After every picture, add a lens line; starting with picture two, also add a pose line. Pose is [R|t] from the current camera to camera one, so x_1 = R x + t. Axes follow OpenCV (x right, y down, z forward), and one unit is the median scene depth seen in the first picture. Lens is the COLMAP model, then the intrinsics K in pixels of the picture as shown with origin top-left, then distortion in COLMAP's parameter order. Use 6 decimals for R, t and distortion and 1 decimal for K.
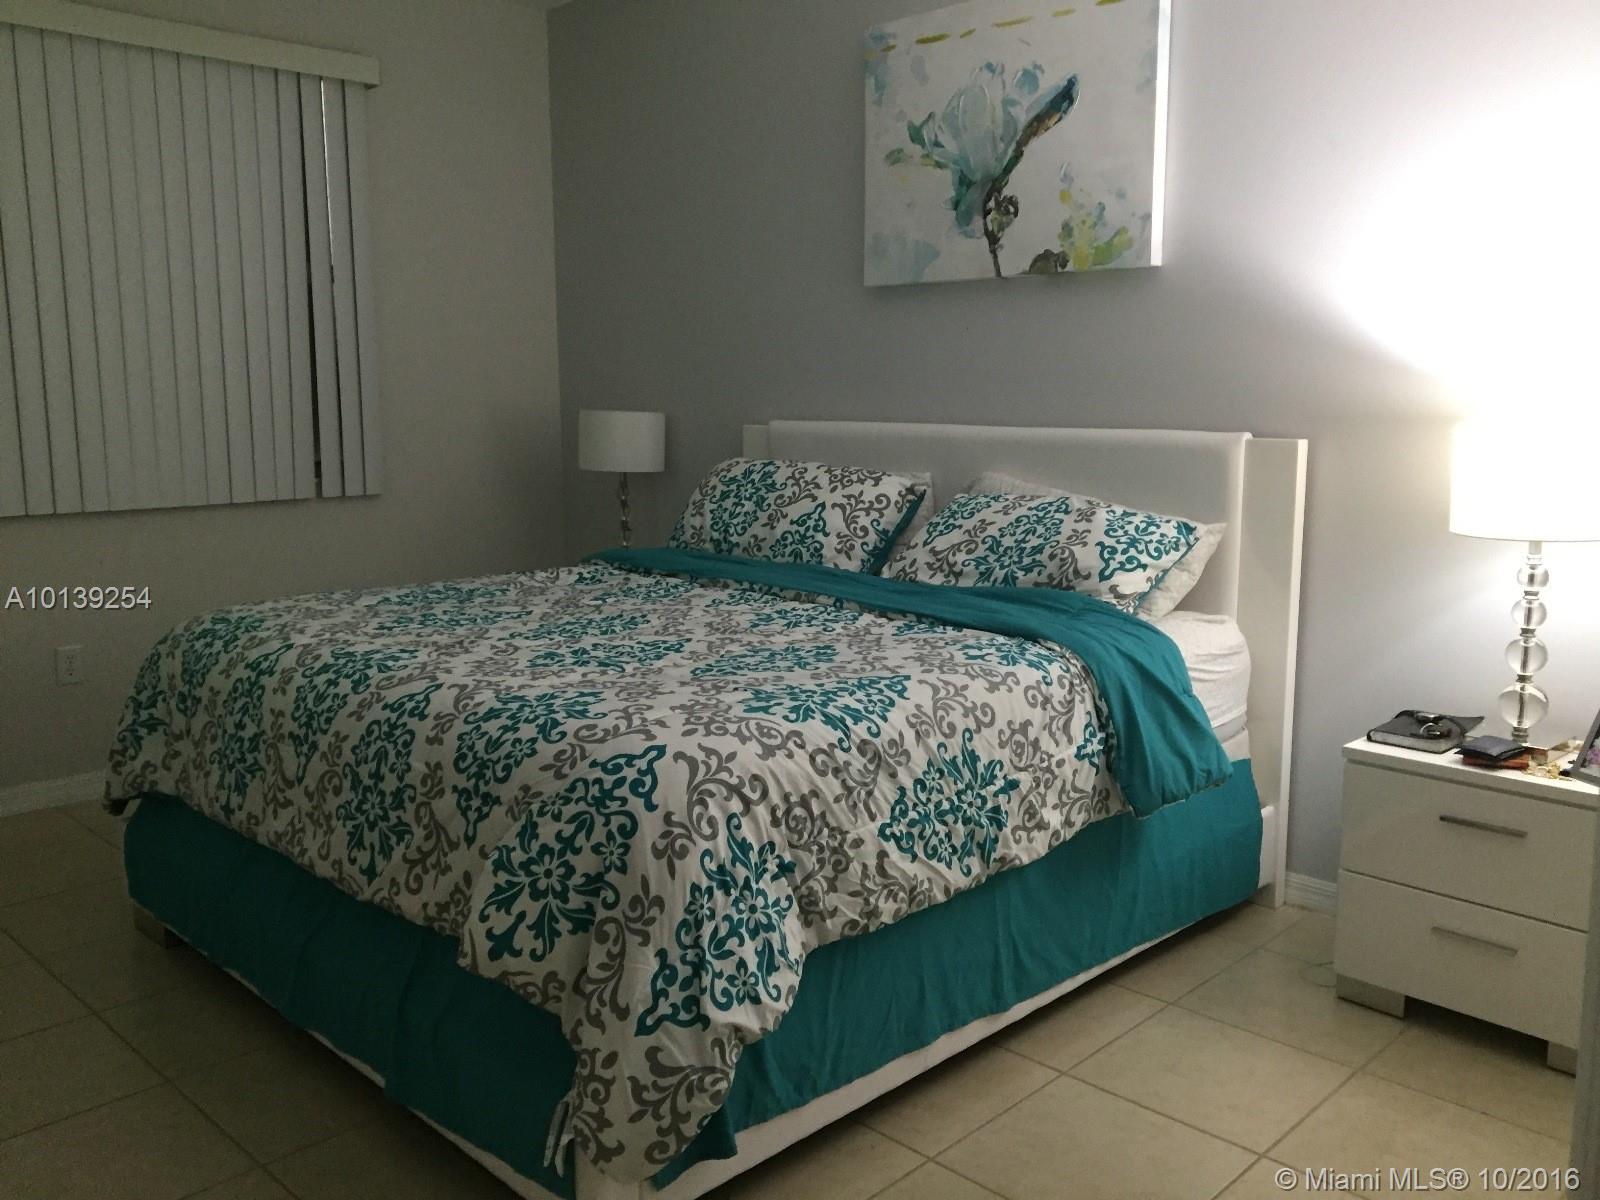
lens RADIAL K [[1346.3, 0, 814.7], [0, 1346.3, 594.4], [0, 0, 1]] dist [0.057177, -0.070876]
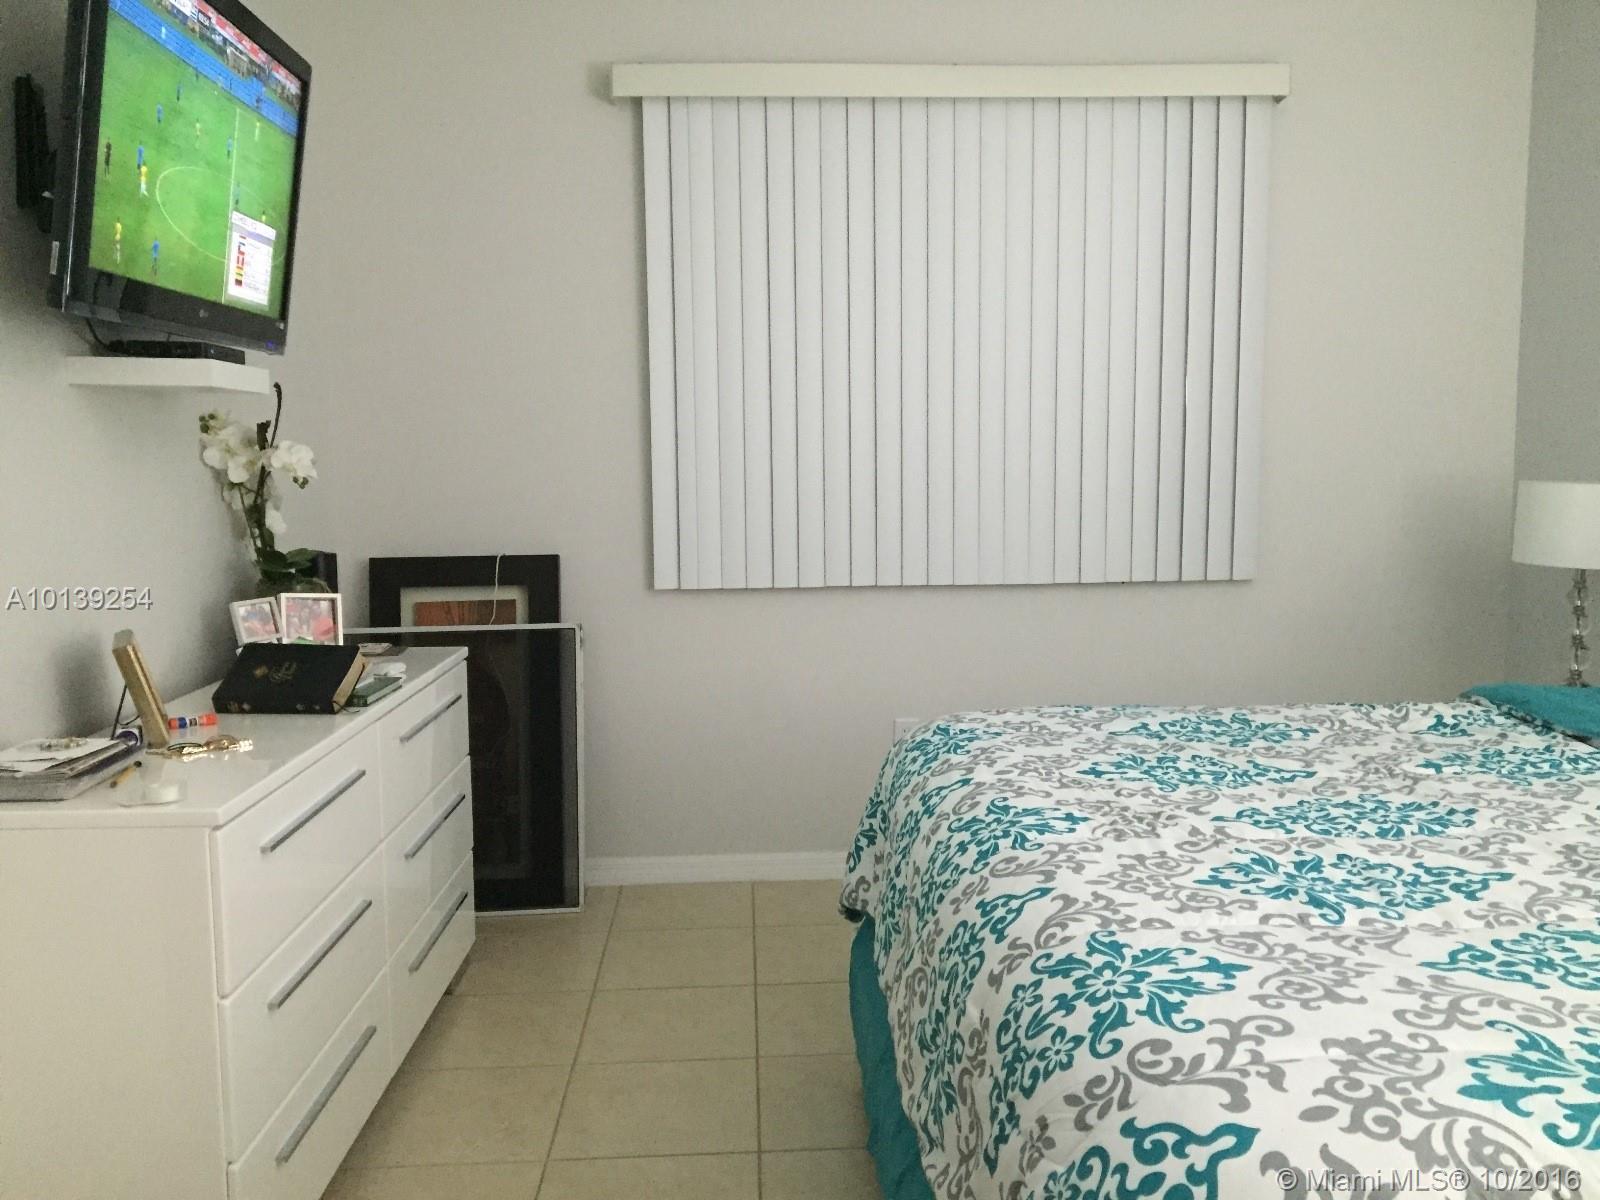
lens RADIAL K [[1346.3, 0, 827.6], [0, 1346.3, 593.7], [0, 0, 1]] dist [0.057177, -0.070876]
pose [[0.739199, 0.067630, -0.670082, 0.097399], [-0.095039, 0.995464, -0.004372, -0.072552], [0.666747, 0.066916, 0.742274, 0.396477]]
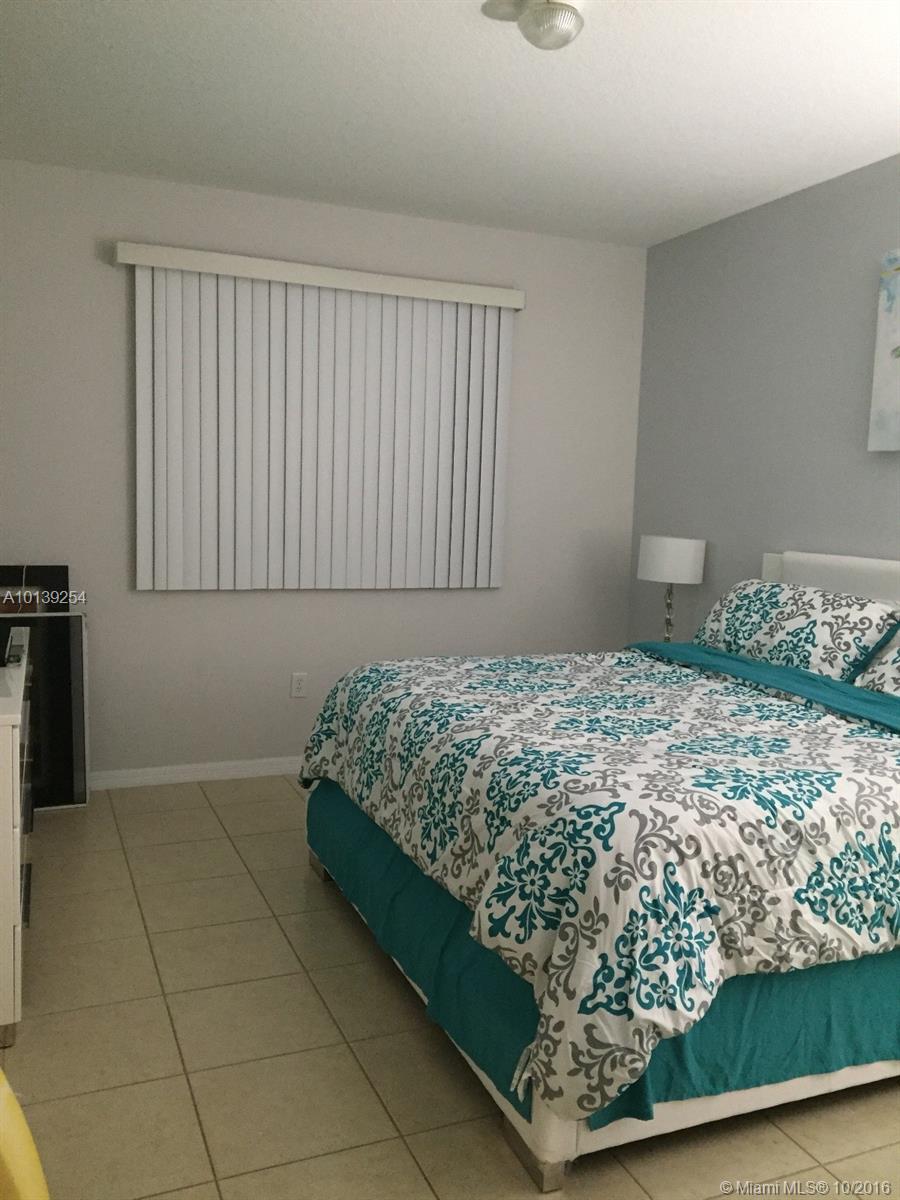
lens RADIAL K [[1009.7, 0, 458.0], [0, 1009.7, 607.7], [0, 0, 1]] dist [0.057177, -0.070876]
pose [[0.923487, 0.074680, -0.376292, 0.089798], [-0.092123, 0.995338, -0.028548, -0.034979], [0.372405, 0.061029, 0.926061, -0.024763]]
